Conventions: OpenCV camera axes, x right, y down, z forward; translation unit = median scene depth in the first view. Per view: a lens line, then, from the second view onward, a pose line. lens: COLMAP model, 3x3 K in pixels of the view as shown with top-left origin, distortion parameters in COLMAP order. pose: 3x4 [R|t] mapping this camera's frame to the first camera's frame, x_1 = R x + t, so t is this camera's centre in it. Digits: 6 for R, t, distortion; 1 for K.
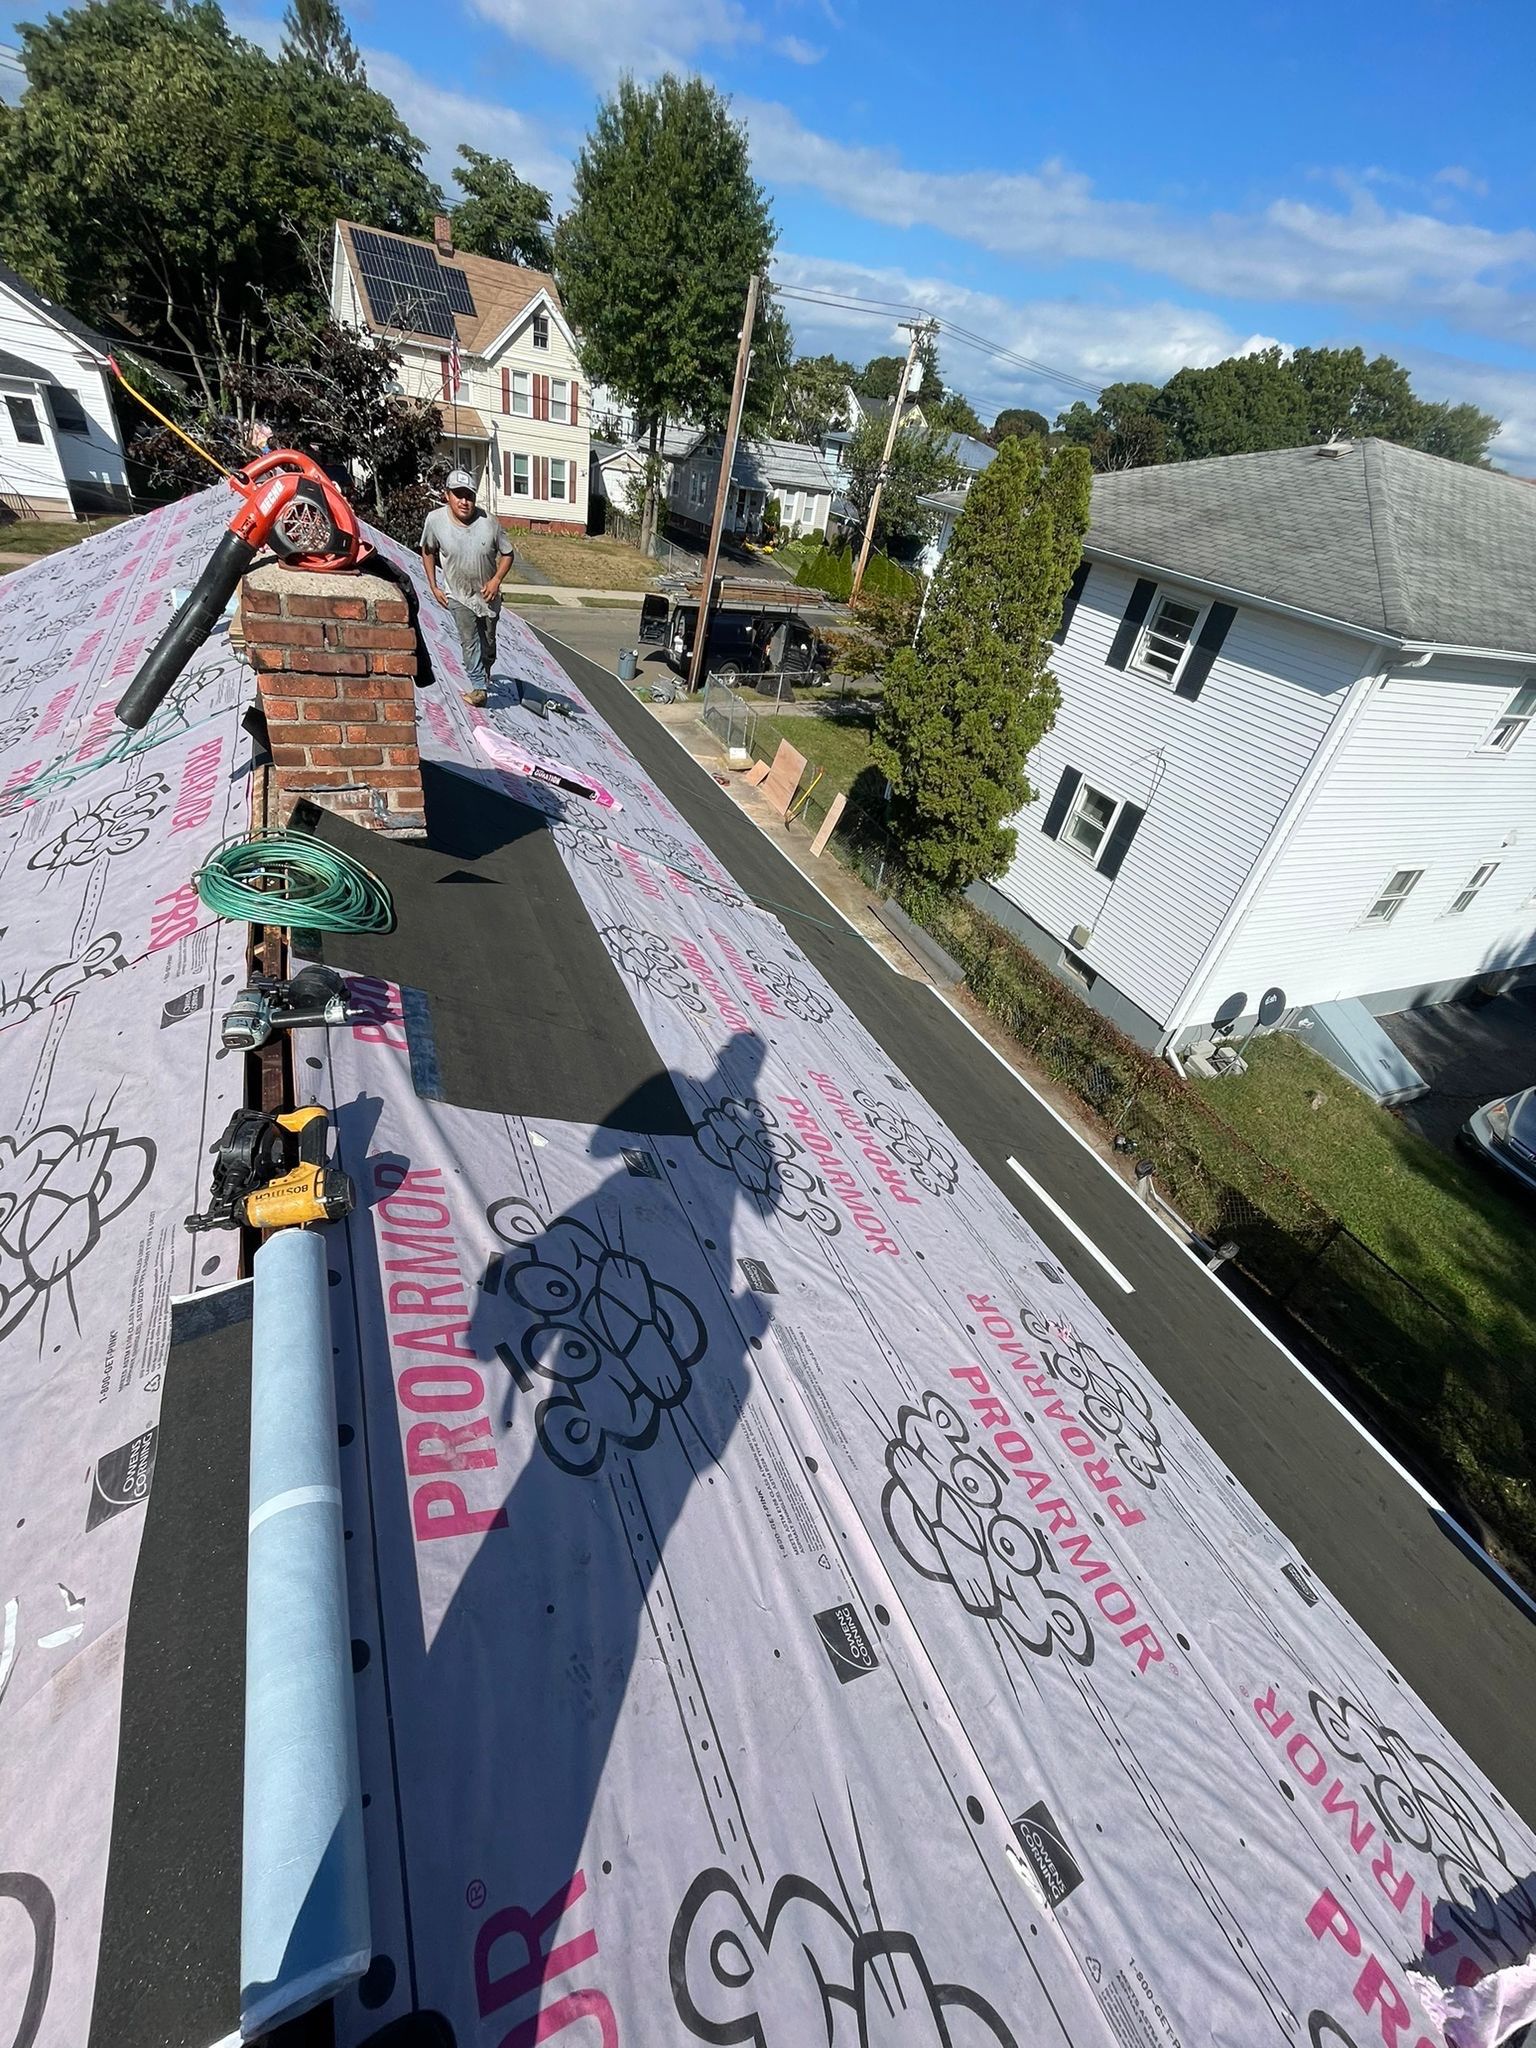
lens RADIAL K [[821.9, 0, 767.7], [0, 821.9, 1028.8], [0, 0, 1]] dist [-0.004478, -0.000173]
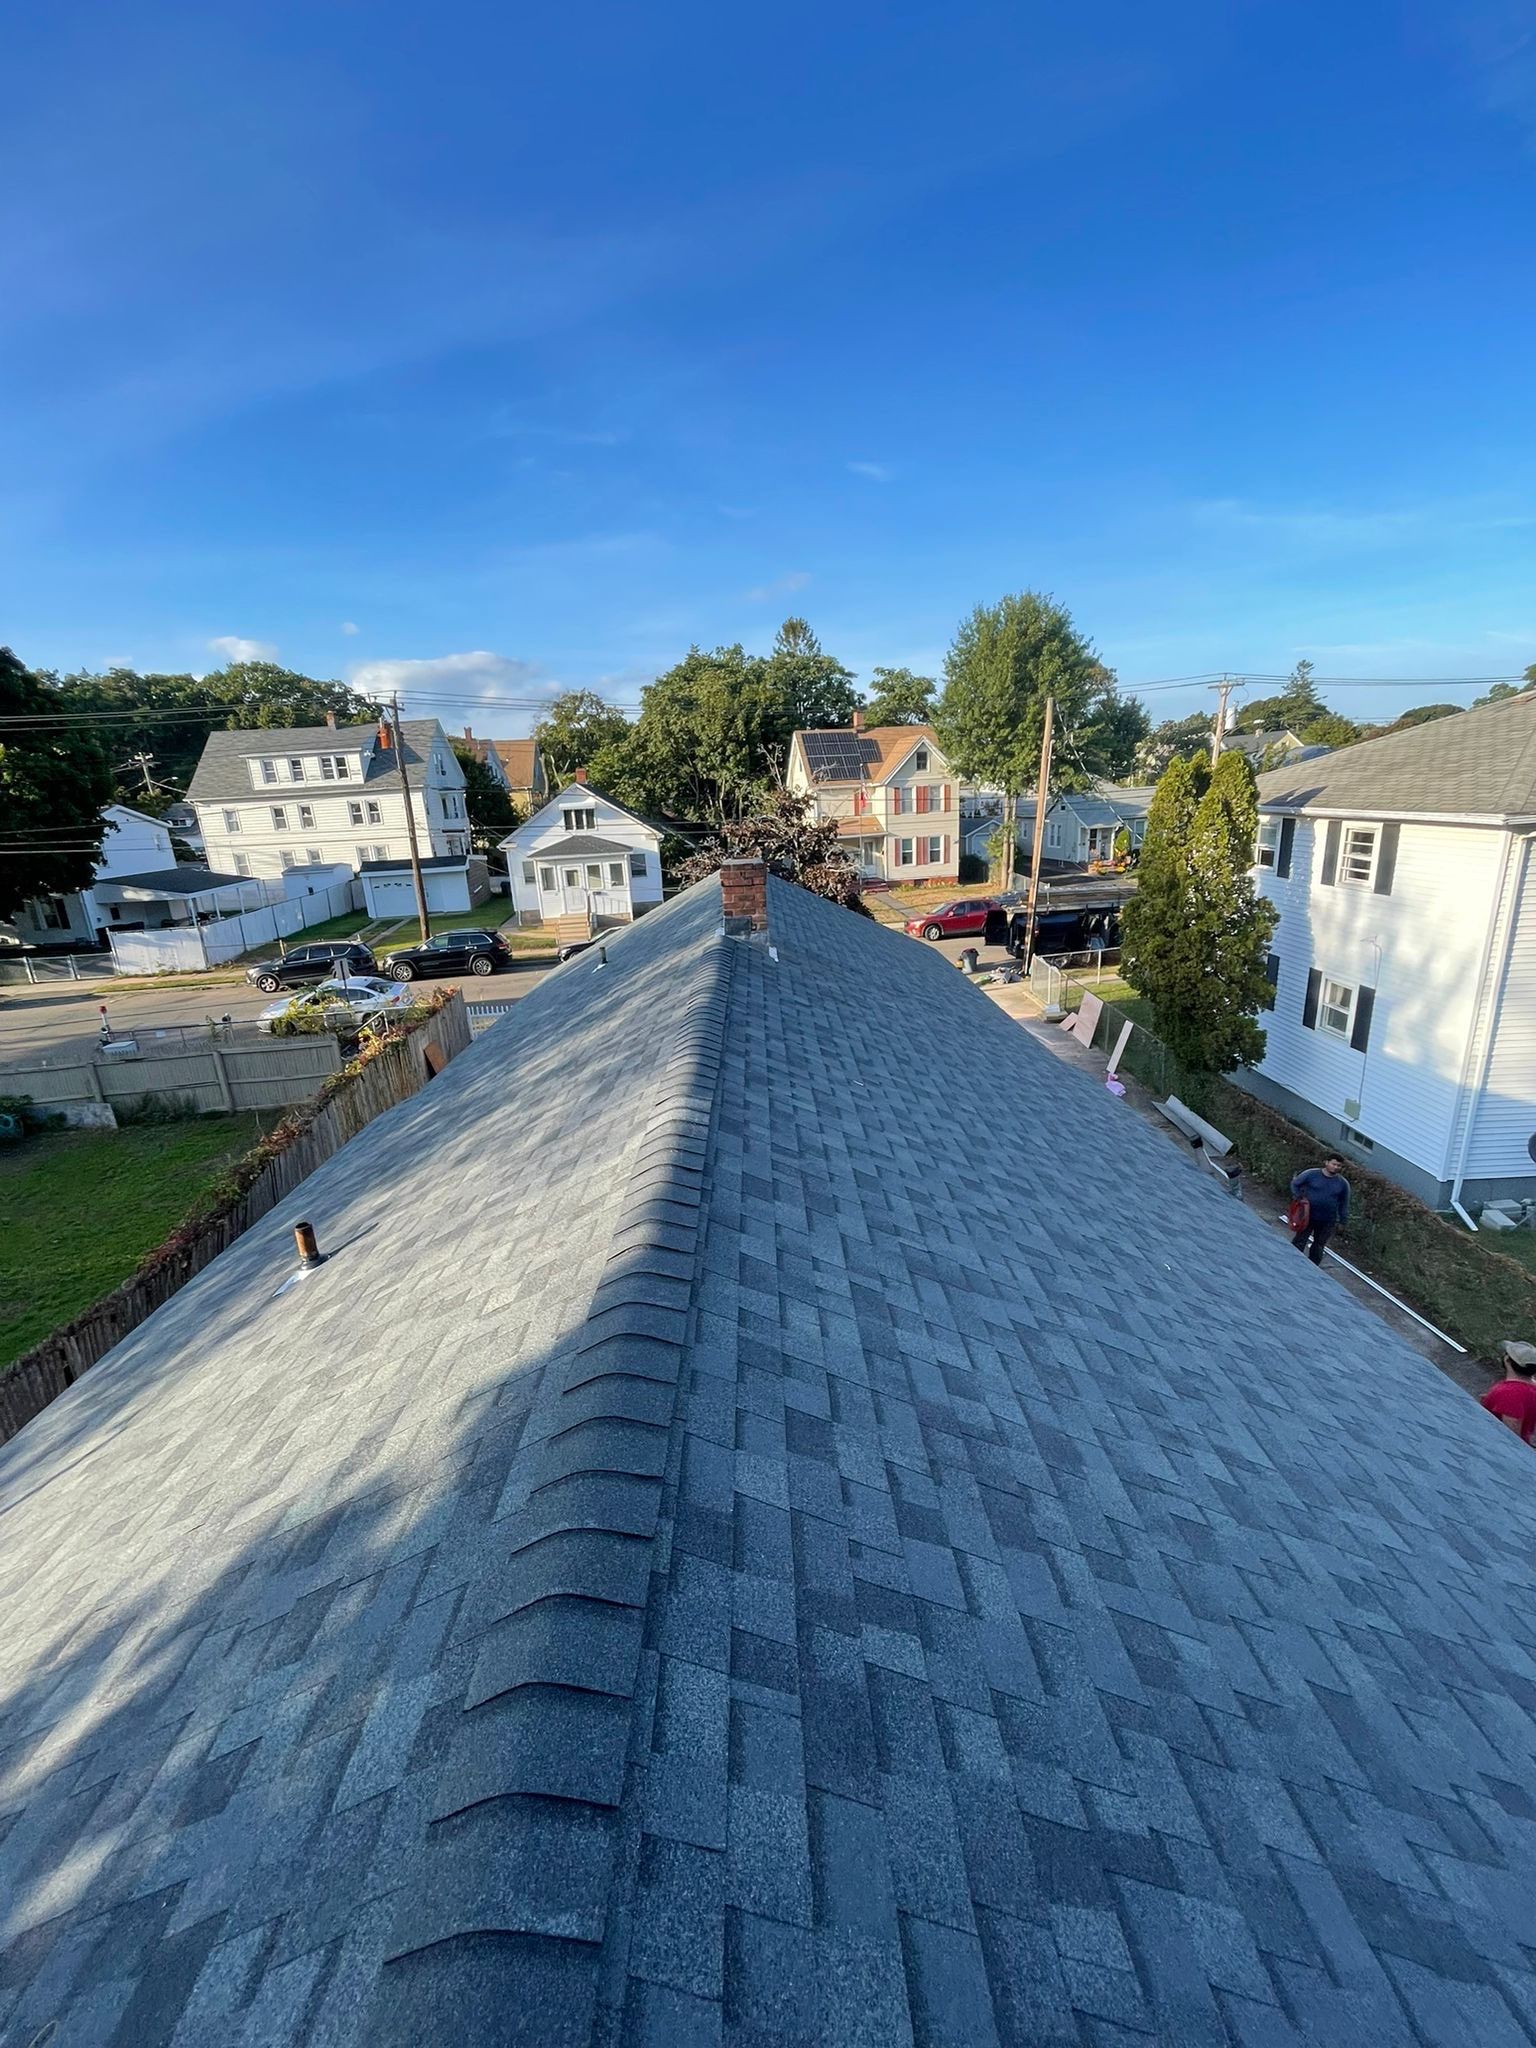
lens RADIAL K [[821.9, 0, 768.1], [0, 821.9, 1023.7], [0, 0, 1]] dist [-0.004478, -0.000173]
pose [[0.891481, -0.089337, -0.444163, 0.078016], [-0.085733, 0.929388, -0.359008, 0.100550], [0.444873, 0.358129, 0.820873, -0.116384]]
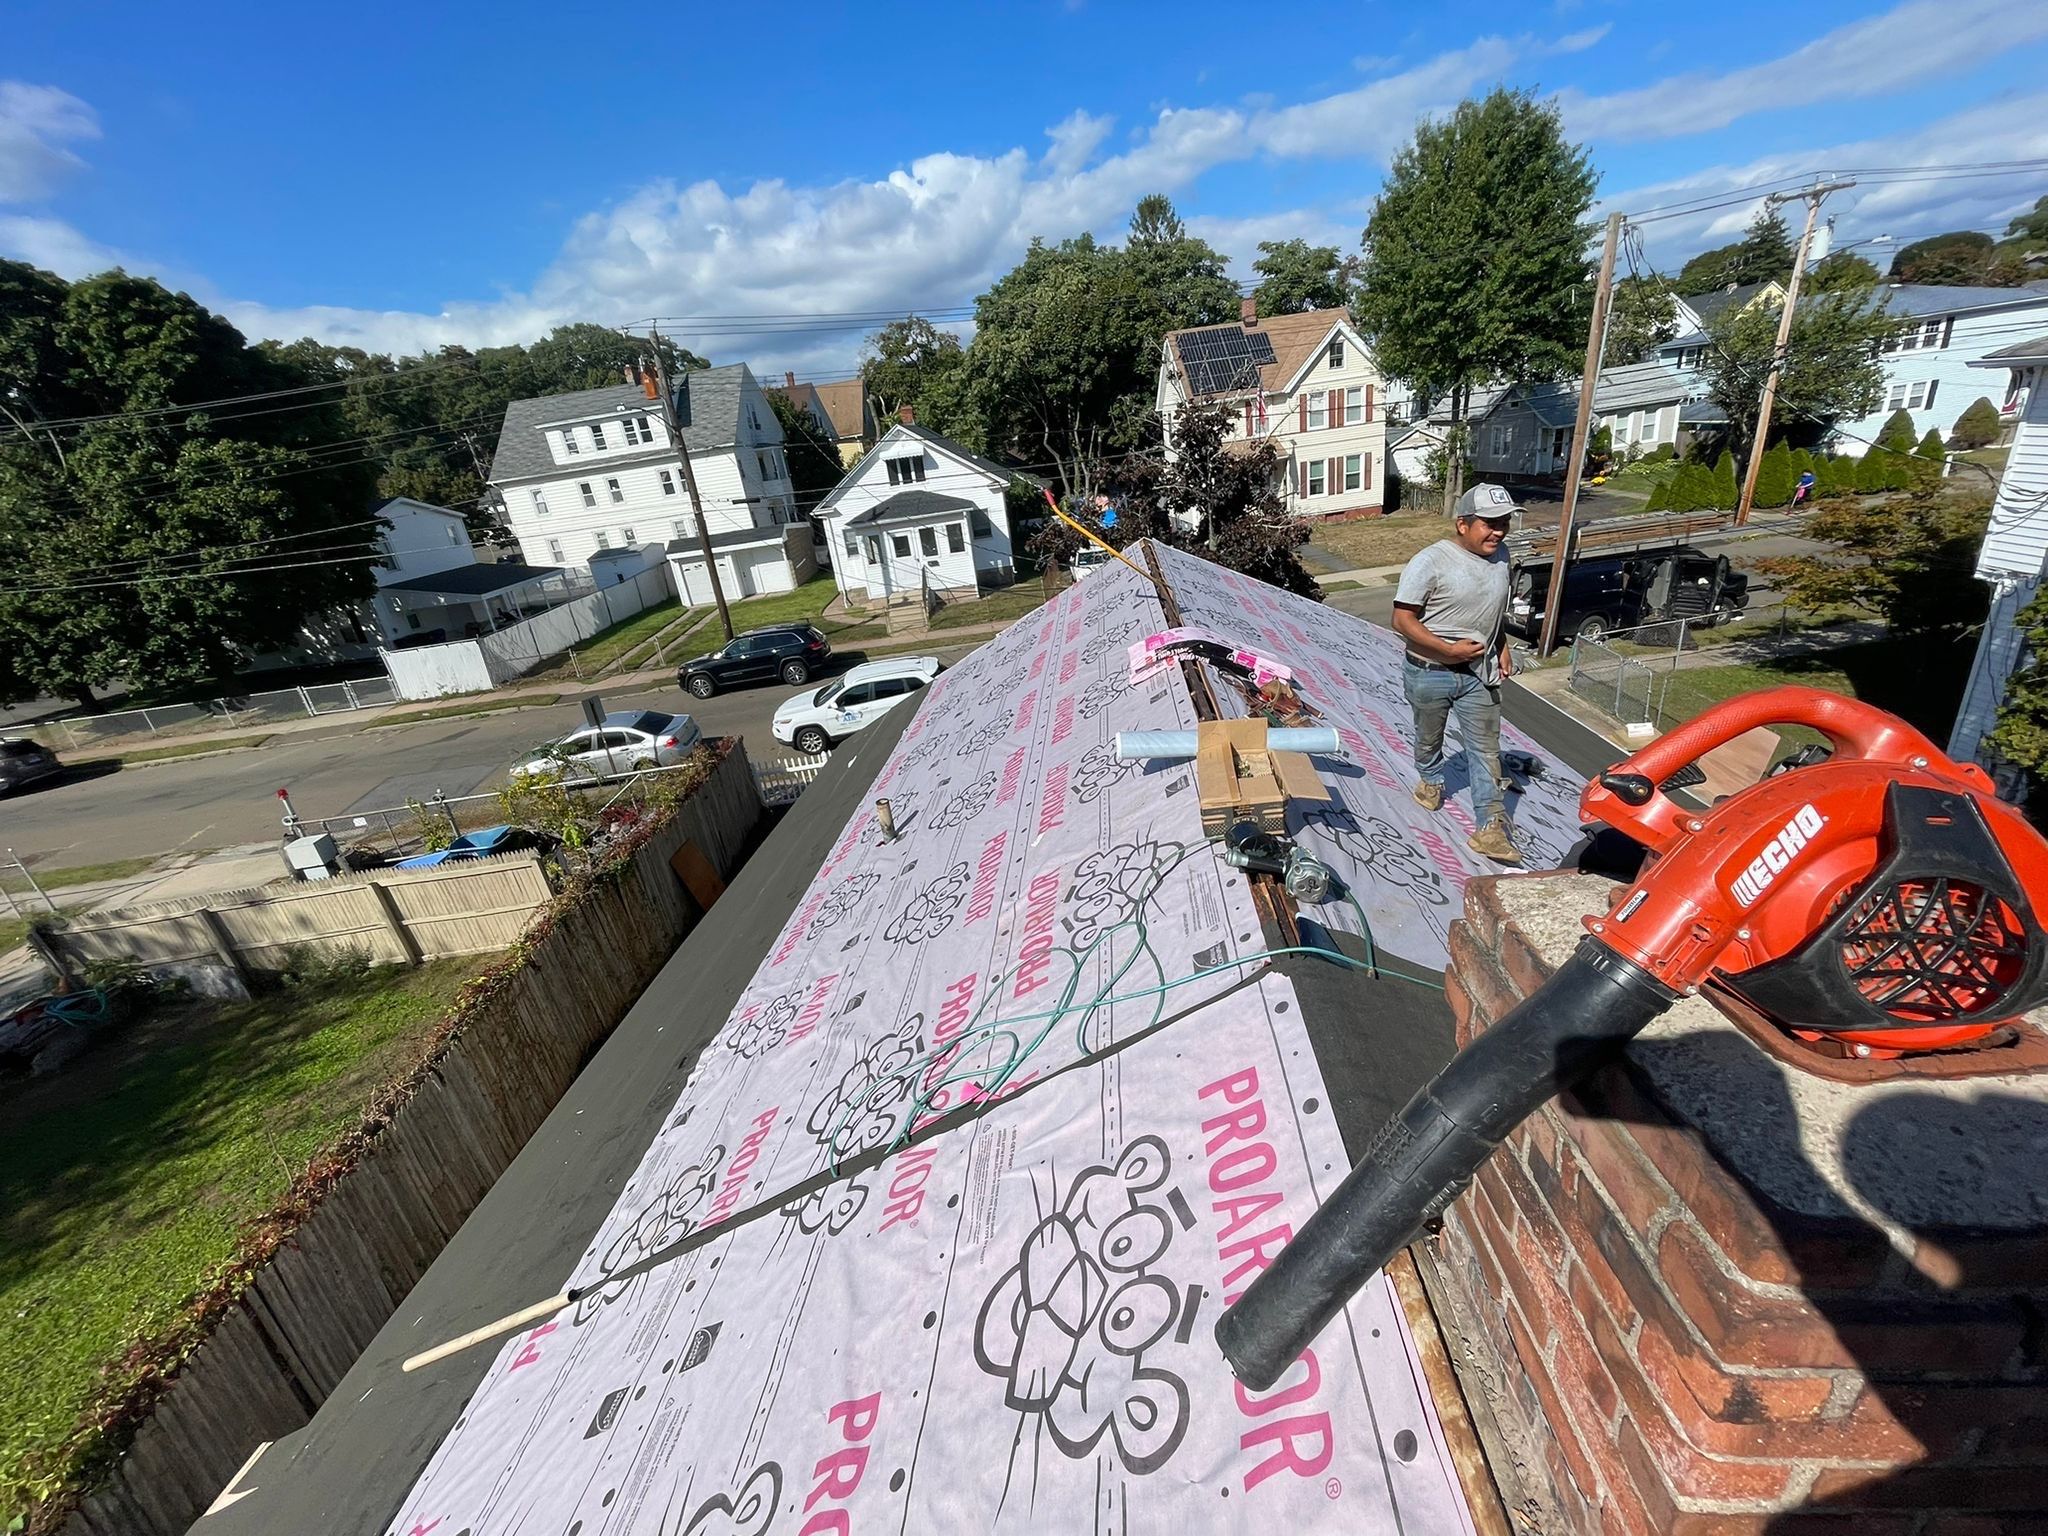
lens RADIAL K [[821.9, 0, 1025.4], [0, 821.9, 773.5], [0, 0, 1]] dist [-0.004478, -0.000173]
pose [[0.826375, -0.062371, -0.559656, -0.052100], [-0.080272, 0.970651, -0.226702, -0.045692], [0.557370, 0.232265, 0.797114, 0.046209]]
